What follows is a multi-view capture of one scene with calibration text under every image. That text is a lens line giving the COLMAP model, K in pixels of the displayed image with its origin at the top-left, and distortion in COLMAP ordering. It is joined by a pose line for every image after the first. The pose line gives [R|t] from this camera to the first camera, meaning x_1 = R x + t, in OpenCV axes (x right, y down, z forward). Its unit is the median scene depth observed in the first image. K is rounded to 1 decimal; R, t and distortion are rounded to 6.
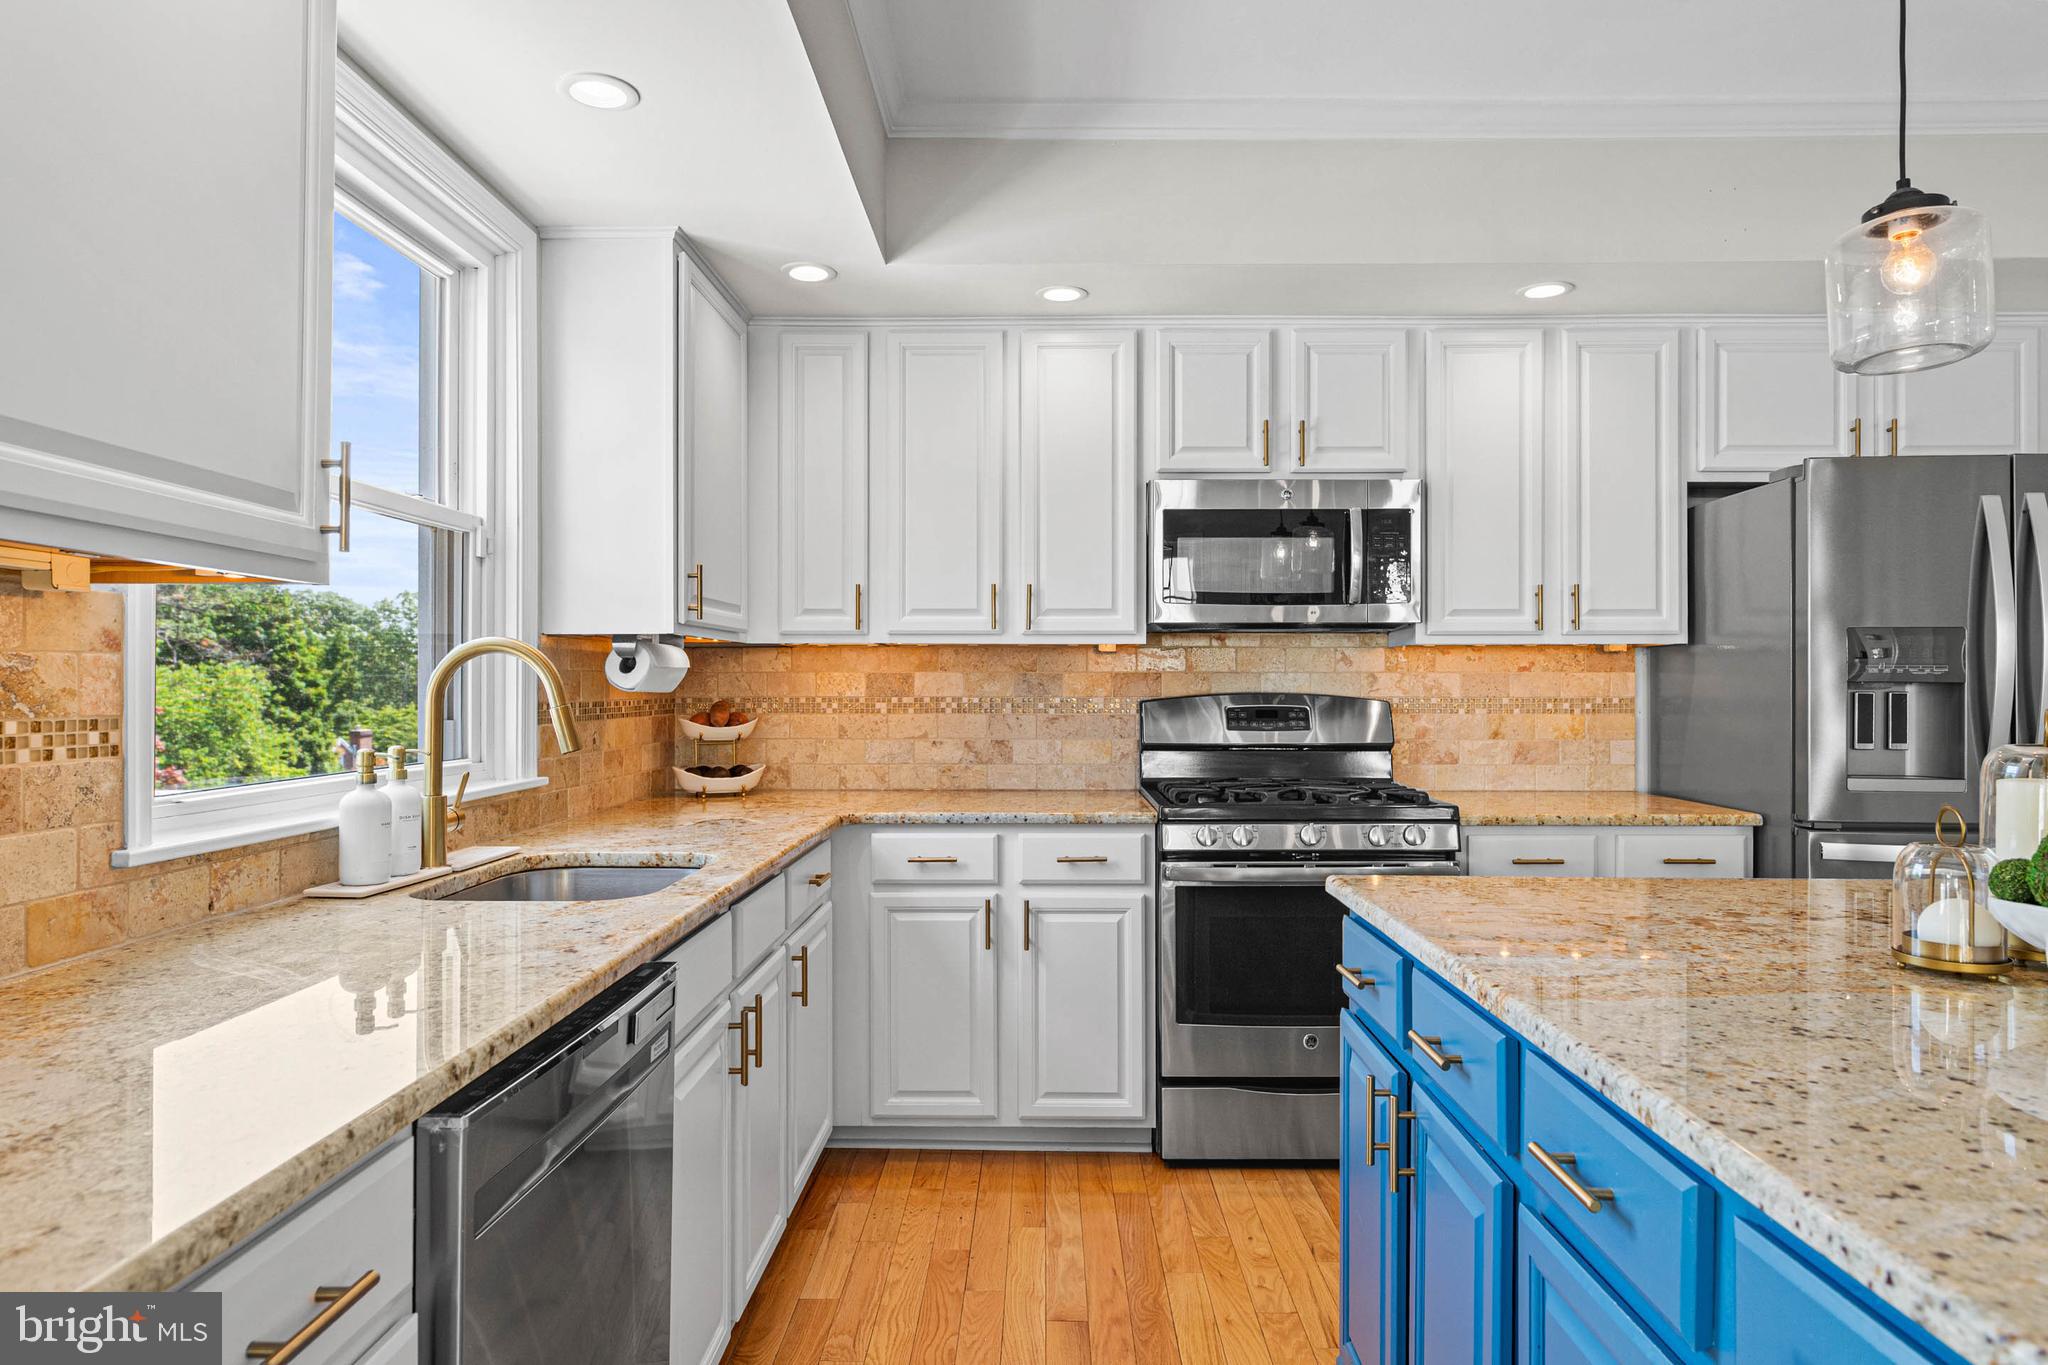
lens RADIAL K [[1199.9, 0, 1021.2], [0, 1199.9, 687.0], [0, 0, 1]] dist [0.000367, -0.001421]
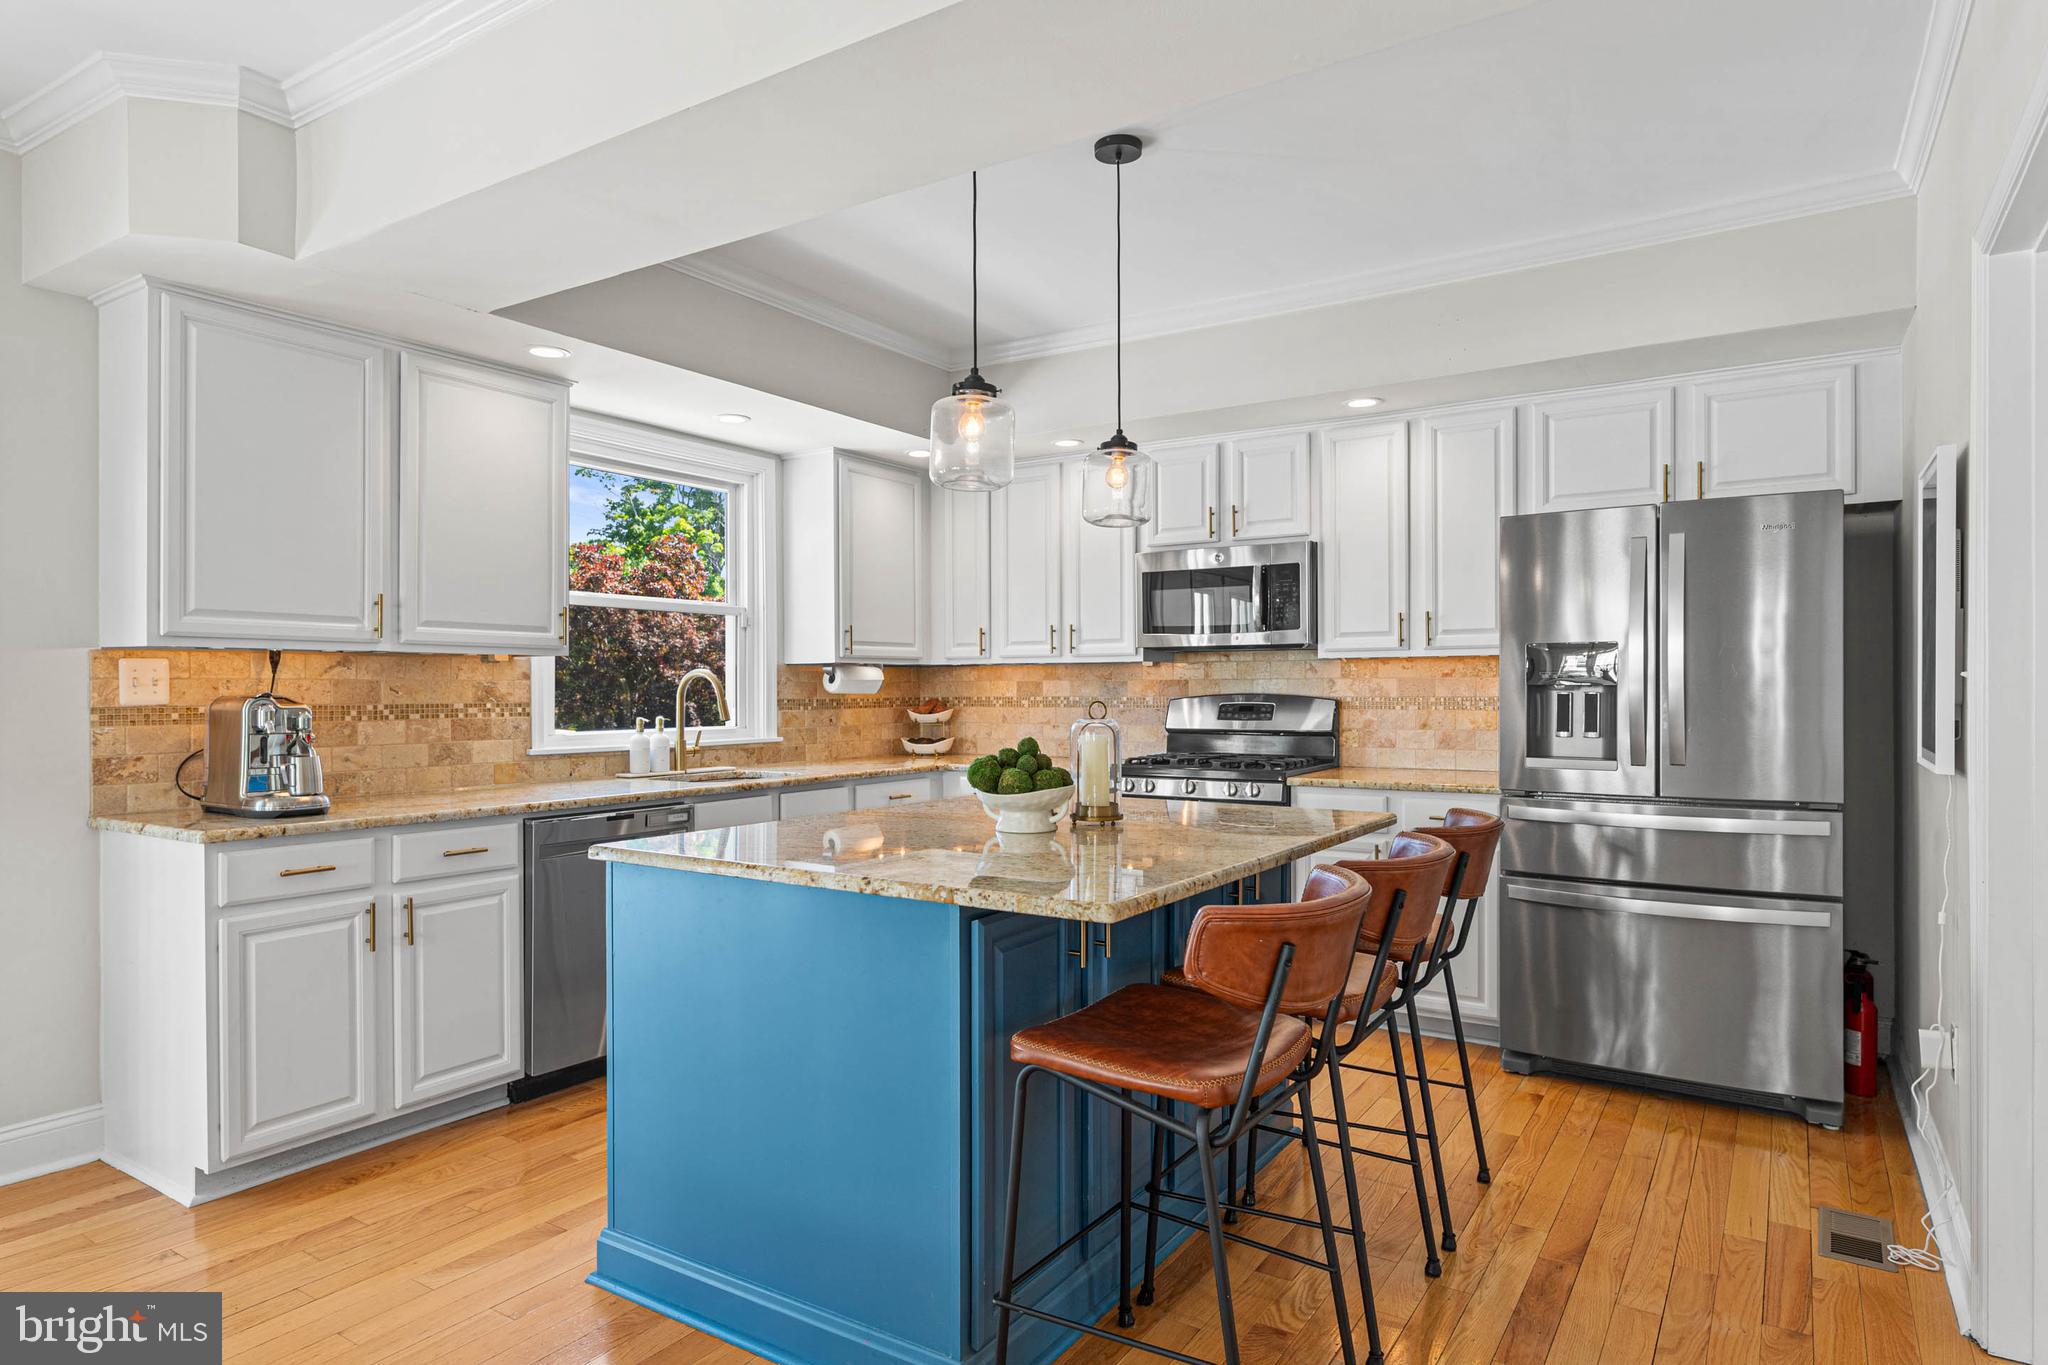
lens RADIAL K [[1181.5, 0, 1024.0], [0, 1181.5, 691.8], [0, 0, 1]] dist [0.001941, -0.000887]
pose [[0.848233, -0.002103, -0.529619, 0.738057], [0.003493, 0.999993, 0.001623, -0.000624], [0.529612, -0.003227, 0.848234, -0.325091]]
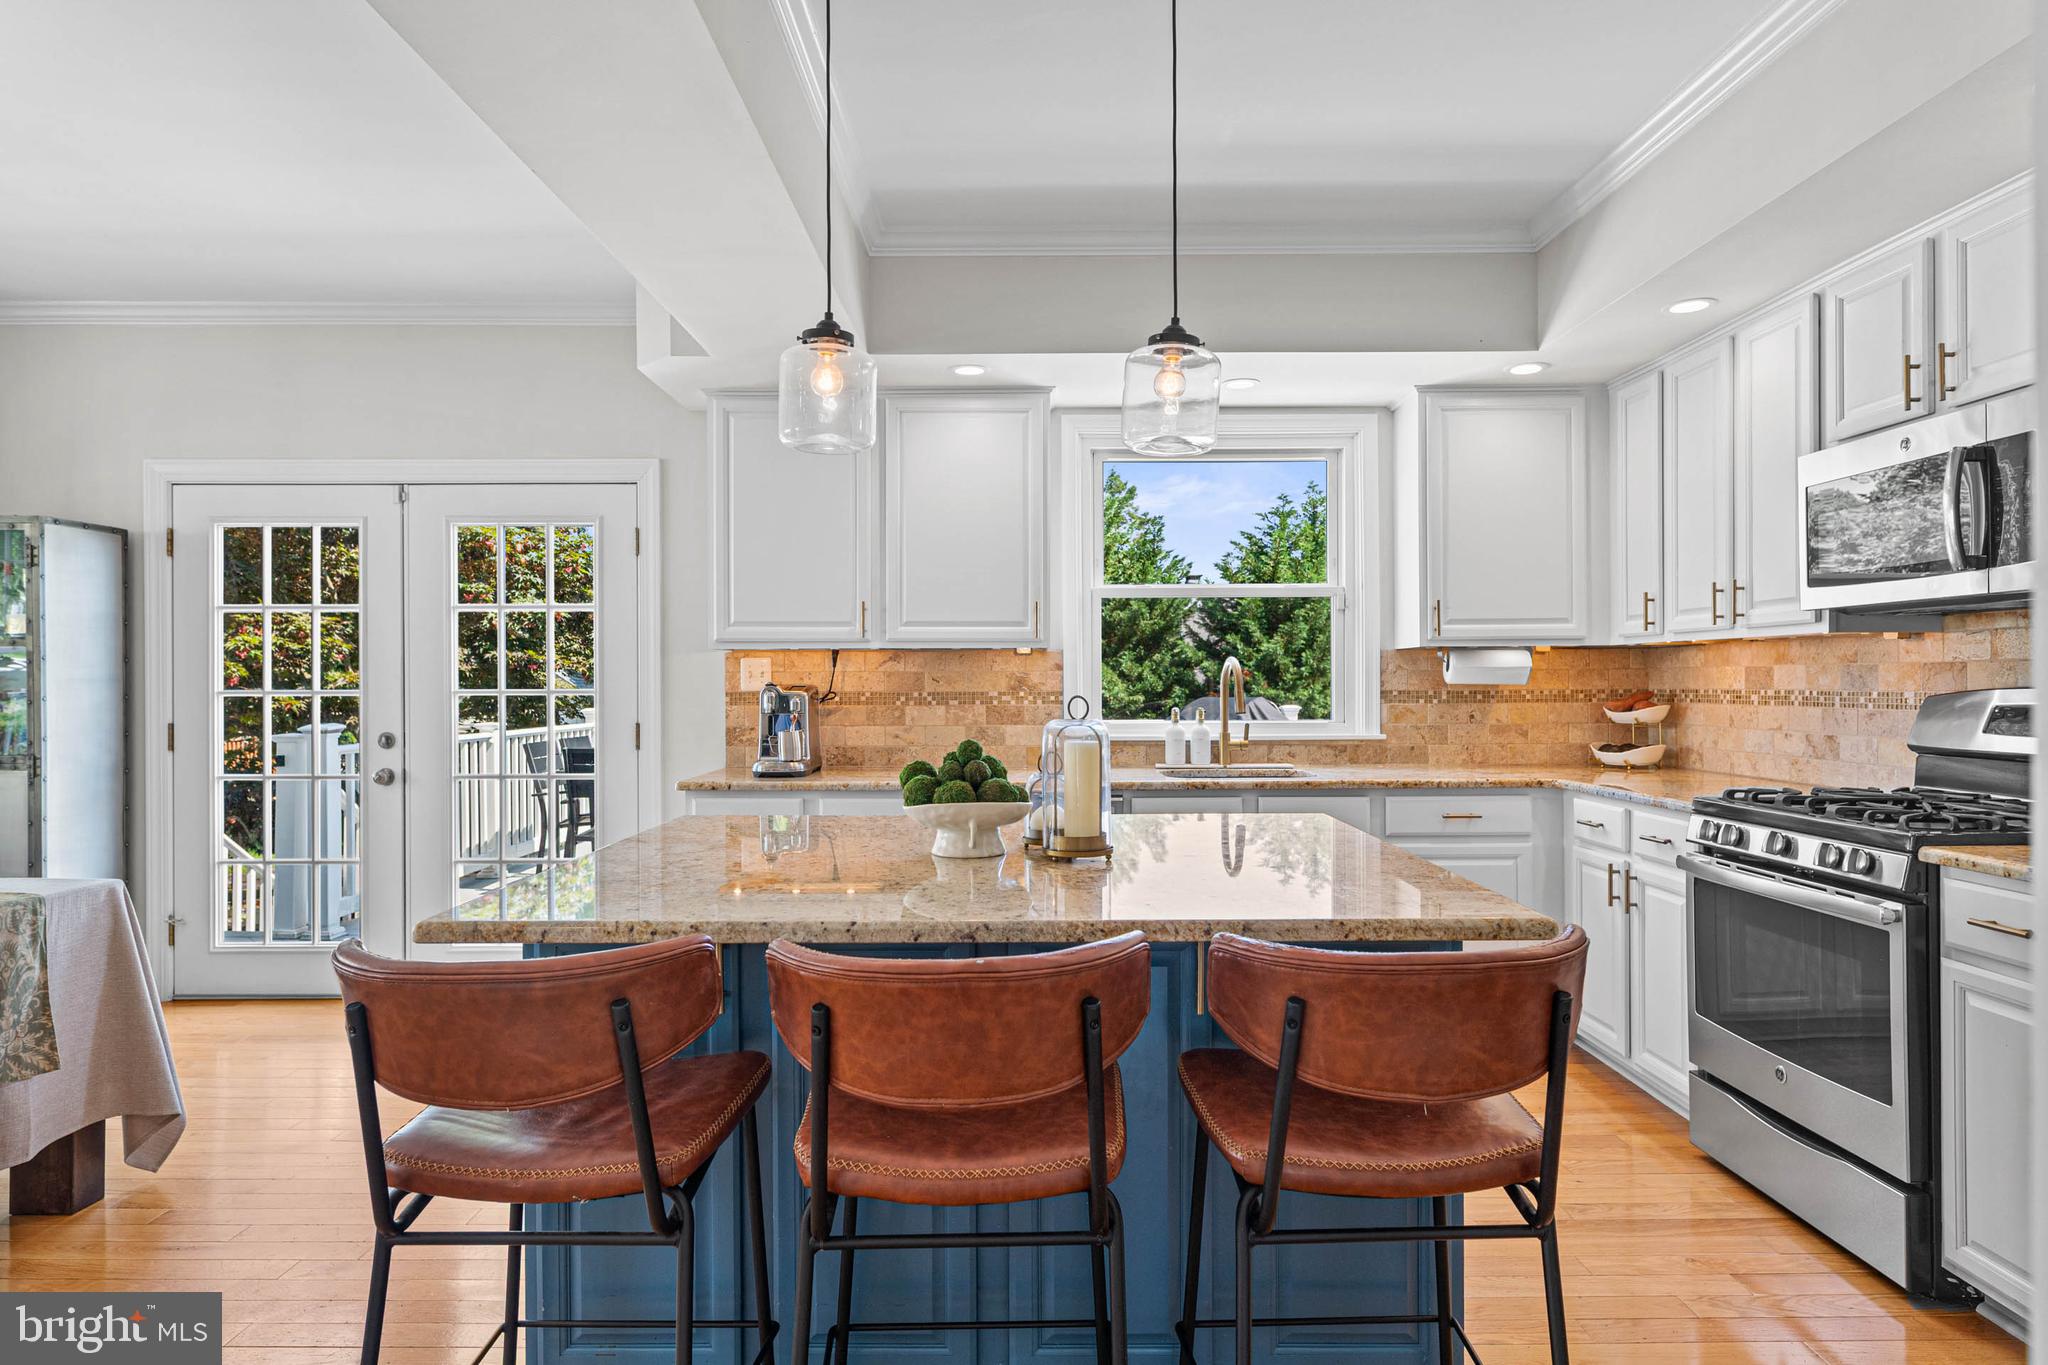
lens RADIAL K [[1175.7, 0, 1025.3], [0, 1175.7, 684.0], [0, 0, 1]] dist [0.001566, -0.000653]
pose [[0.015342, 0.001380, -0.999881, 0.958974], [0.002970, 0.999995, 0.001426, 0.000268], [0.999878, -0.002992, 0.015338, 0.363147]]
